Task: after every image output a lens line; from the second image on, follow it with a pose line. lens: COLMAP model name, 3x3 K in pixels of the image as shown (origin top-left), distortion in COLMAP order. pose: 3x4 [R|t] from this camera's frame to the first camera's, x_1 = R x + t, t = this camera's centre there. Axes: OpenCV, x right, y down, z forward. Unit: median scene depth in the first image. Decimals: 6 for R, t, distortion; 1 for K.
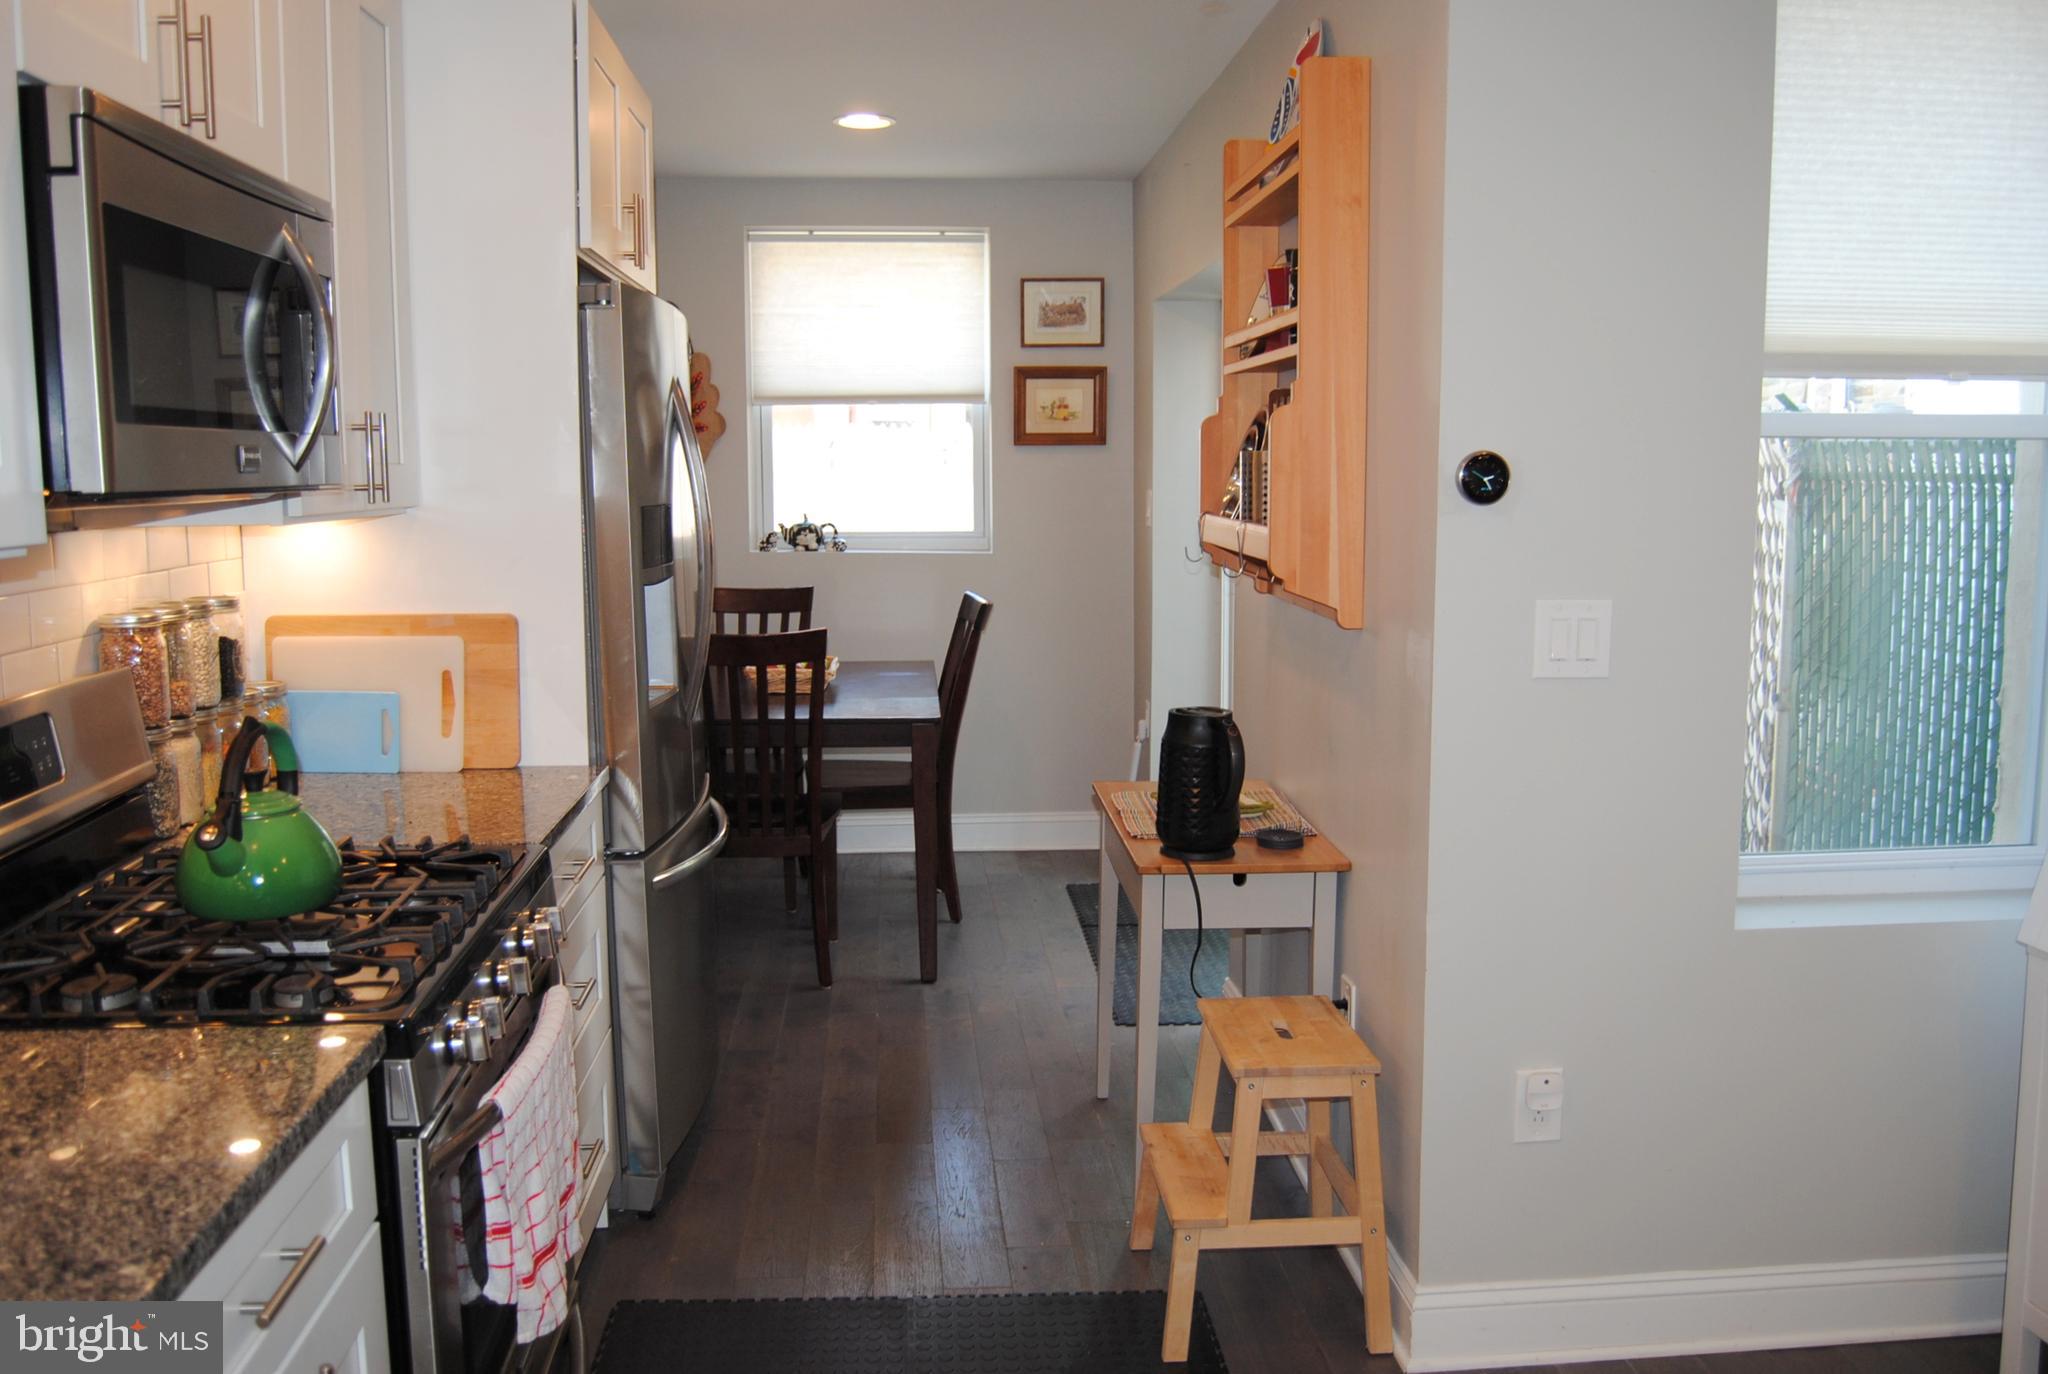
lens RADIAL K [[1667.4, 0, 1024.0], [0, 1667.4, 687.0], [0, 0, 1]] dist [-0.080287, 0.004626]
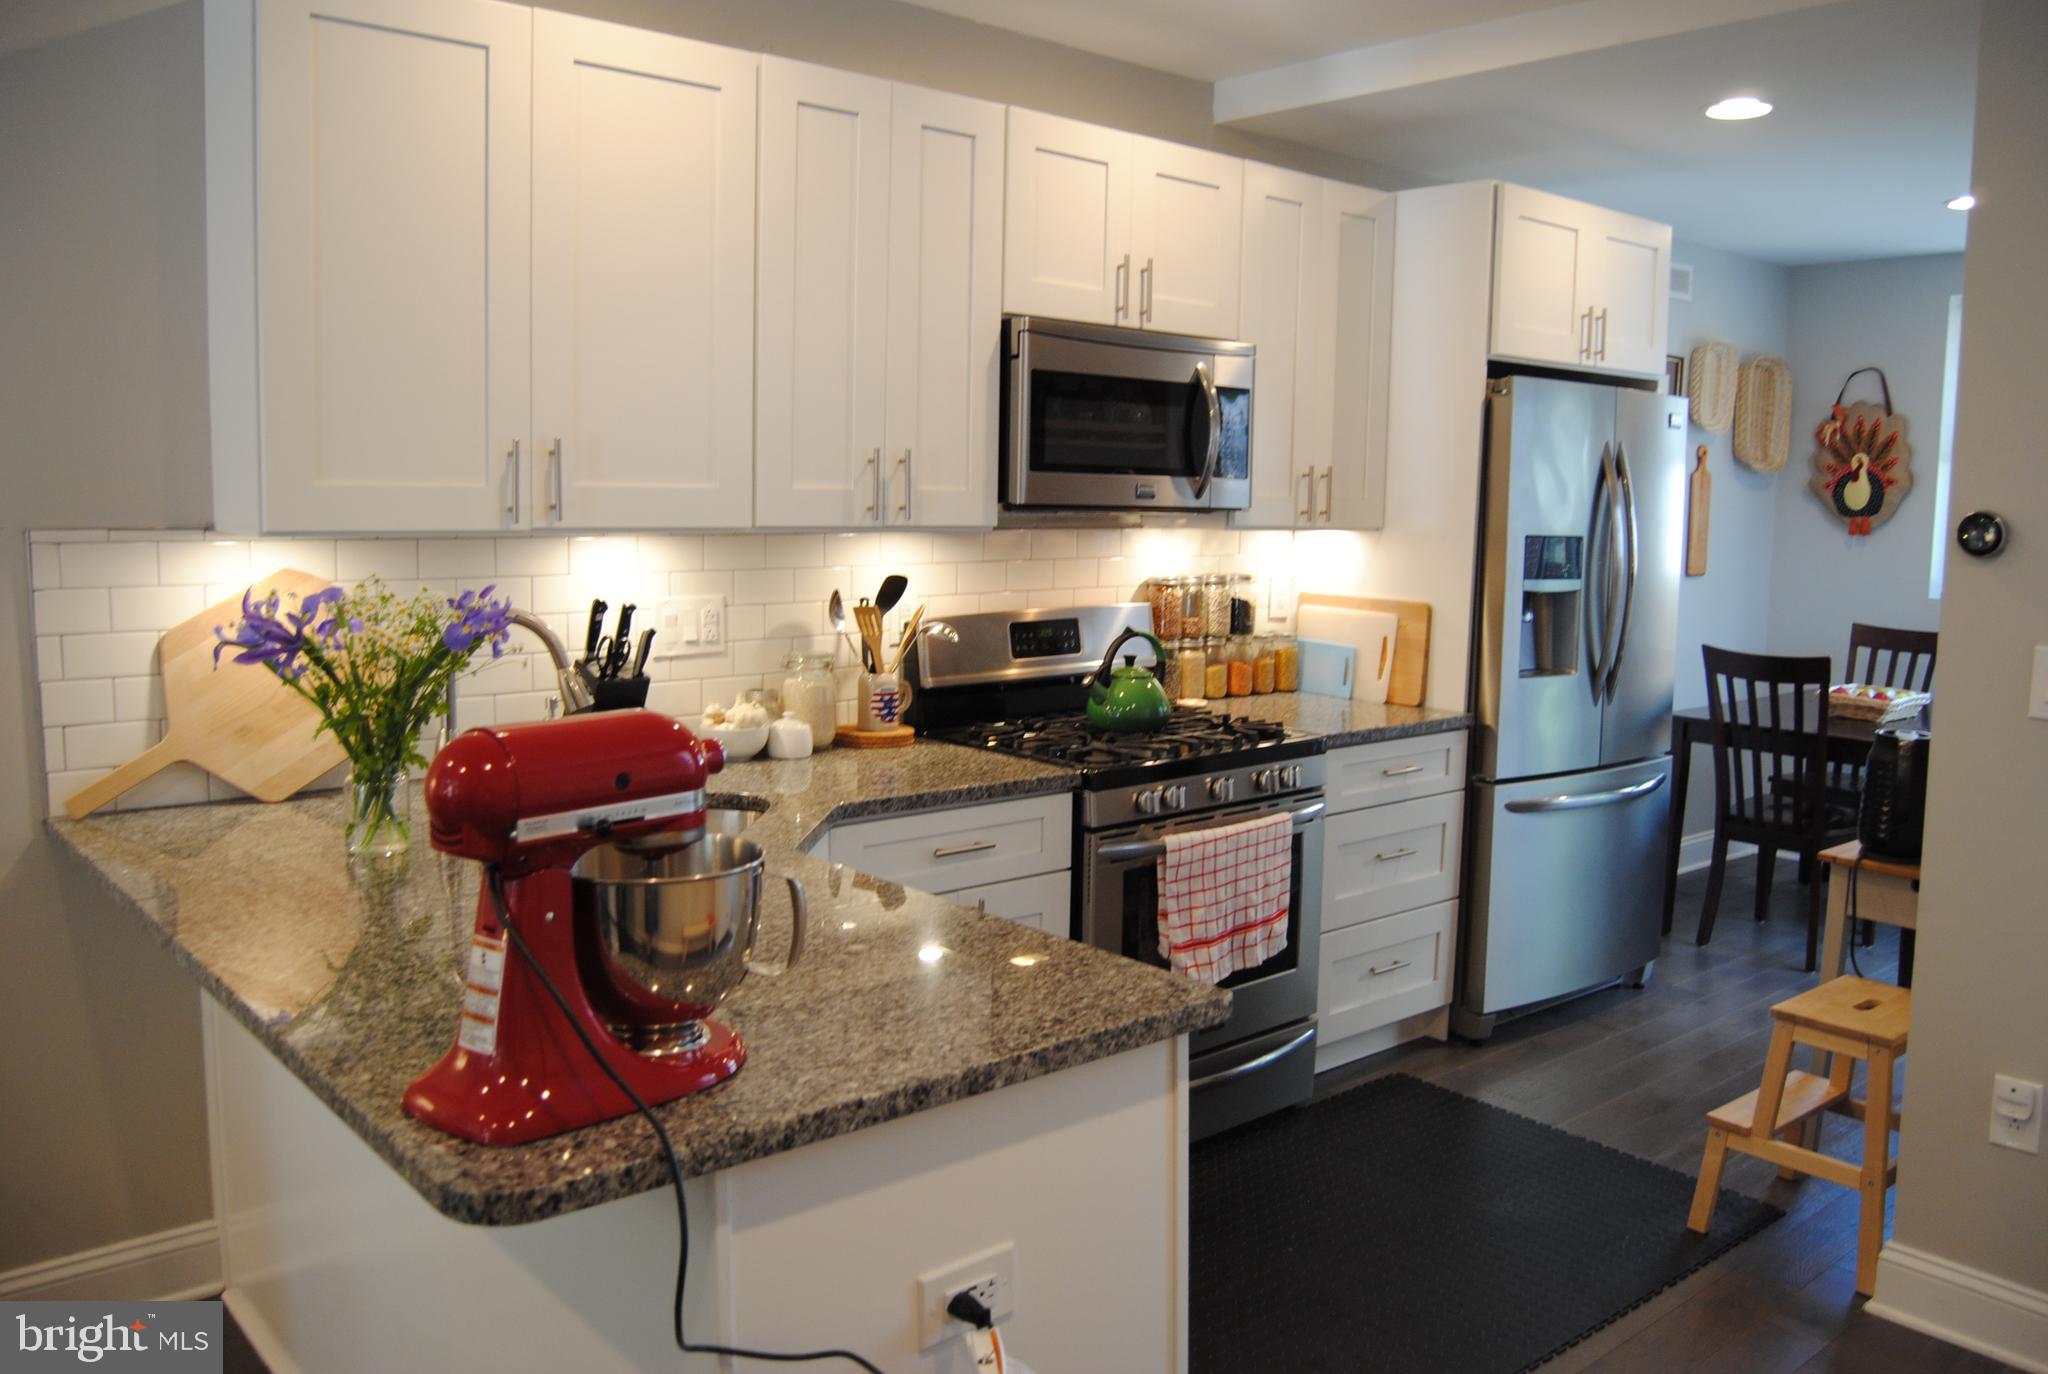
lens RADIAL K [[1602.9, 0, 1034.3], [0, 1602.9, 676.2], [0, 0, 1]] dist [-0.093928, 0.038899]
pose [[0.584998, 0.105890, -0.804092, 0.420405], [-0.130870, 0.990772, 0.035263, 0.011289], [0.800406, 0.084603, 0.593458, -0.082206]]
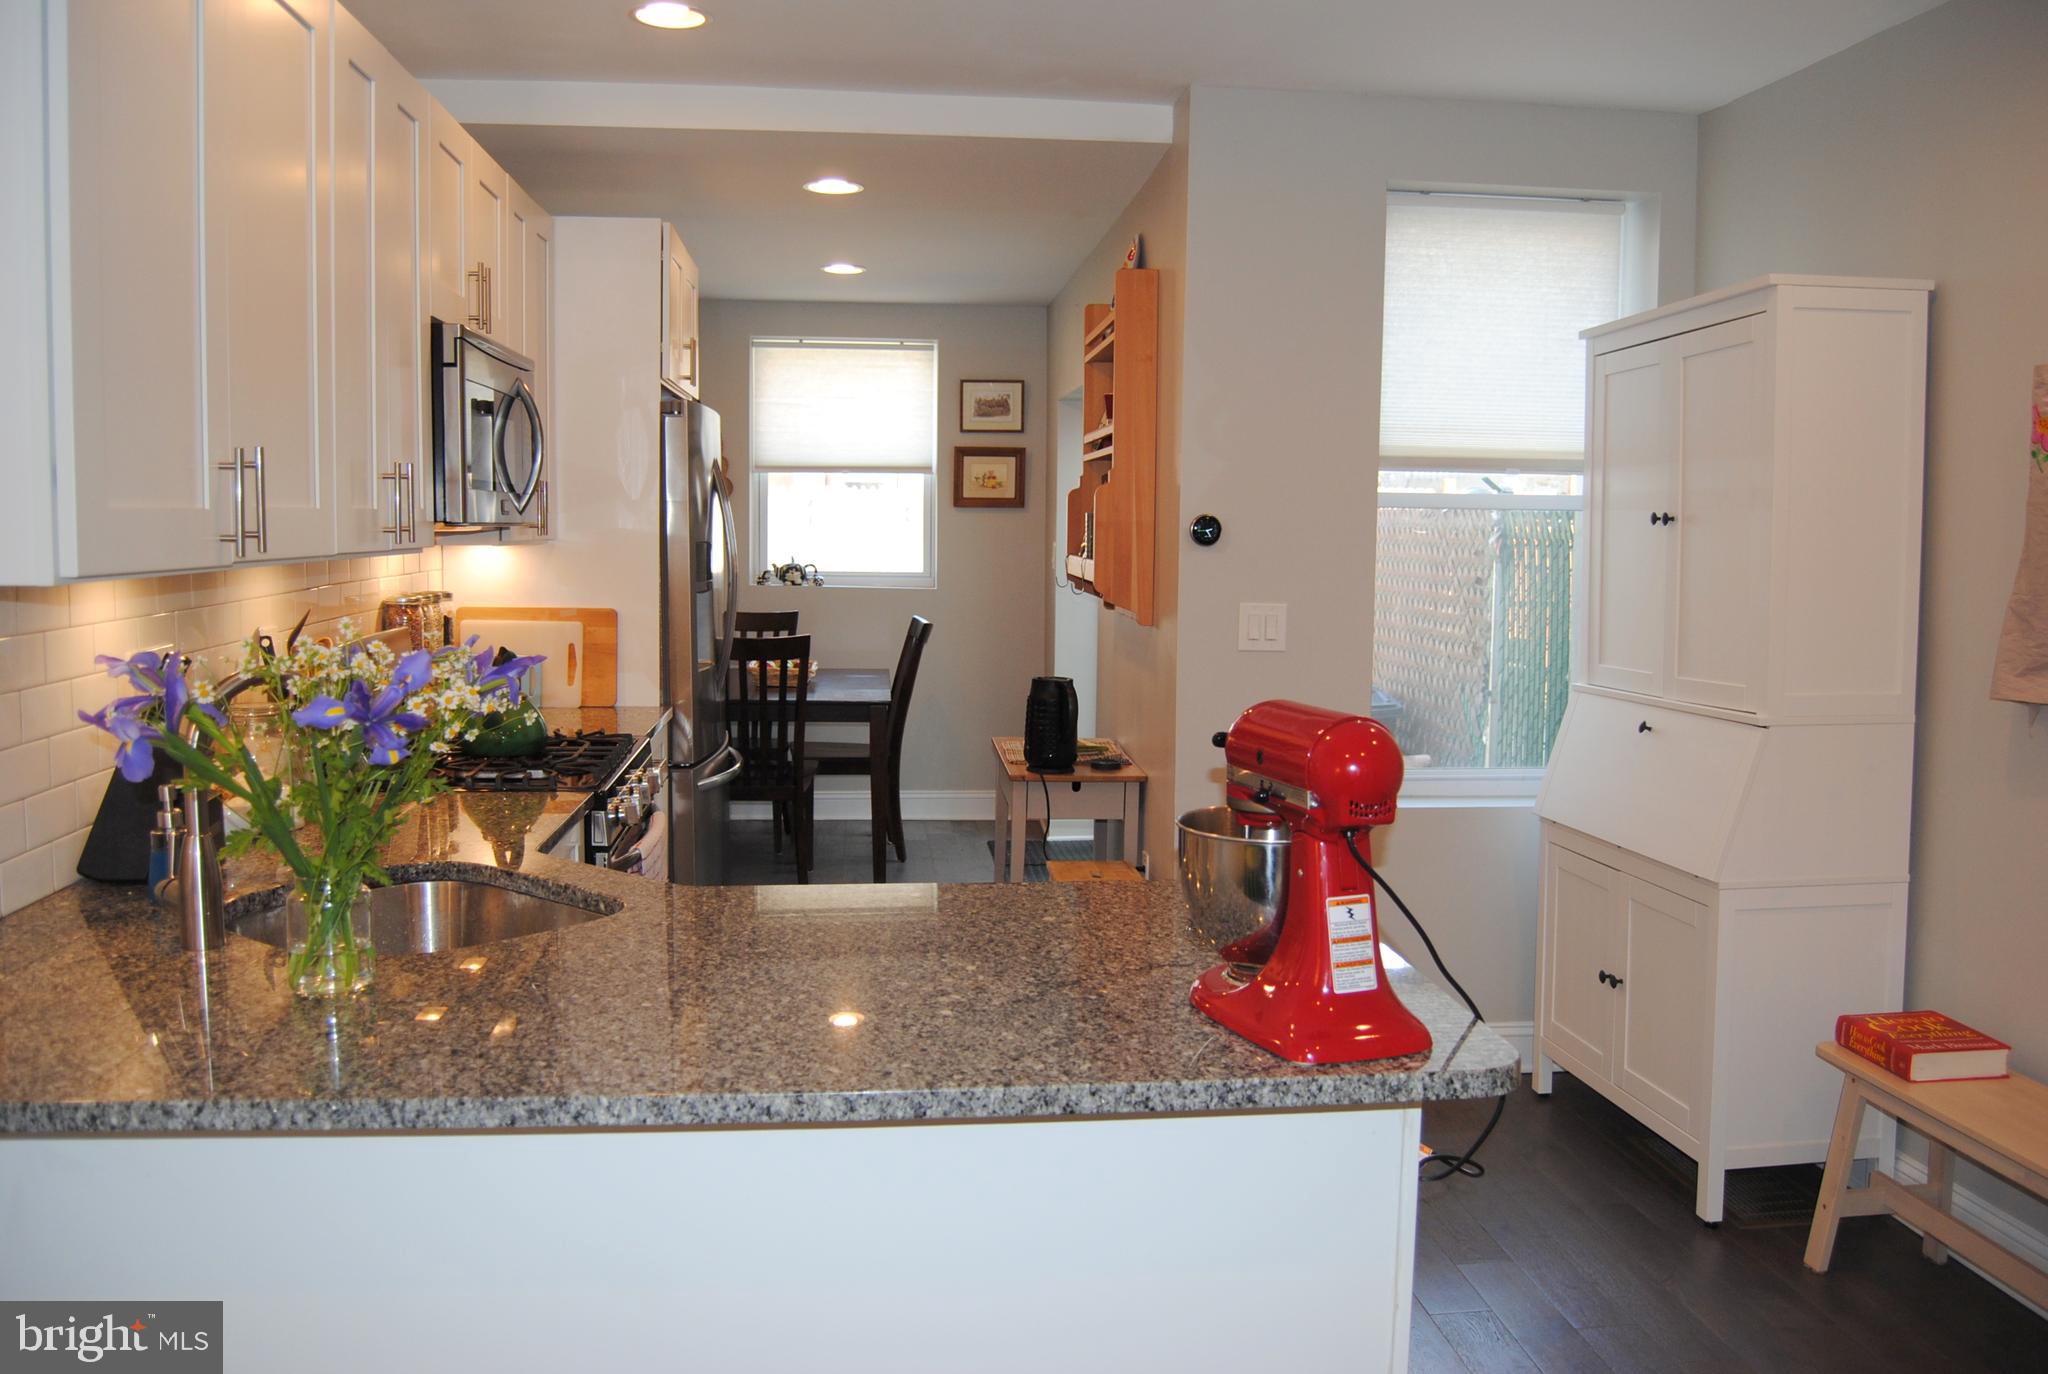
lens RADIAL K [[1626.9, 0, 1024.6], [0, 1626.9, 679.5], [0, 0, 1]] dist [-0.086600, 0.035766]
pose [[0.999694, 0.013402, 0.020796, 0.032847], [-0.012602, 0.999194, -0.038120, 0.050581], [-0.021290, 0.037846, 0.999057, -0.356775]]
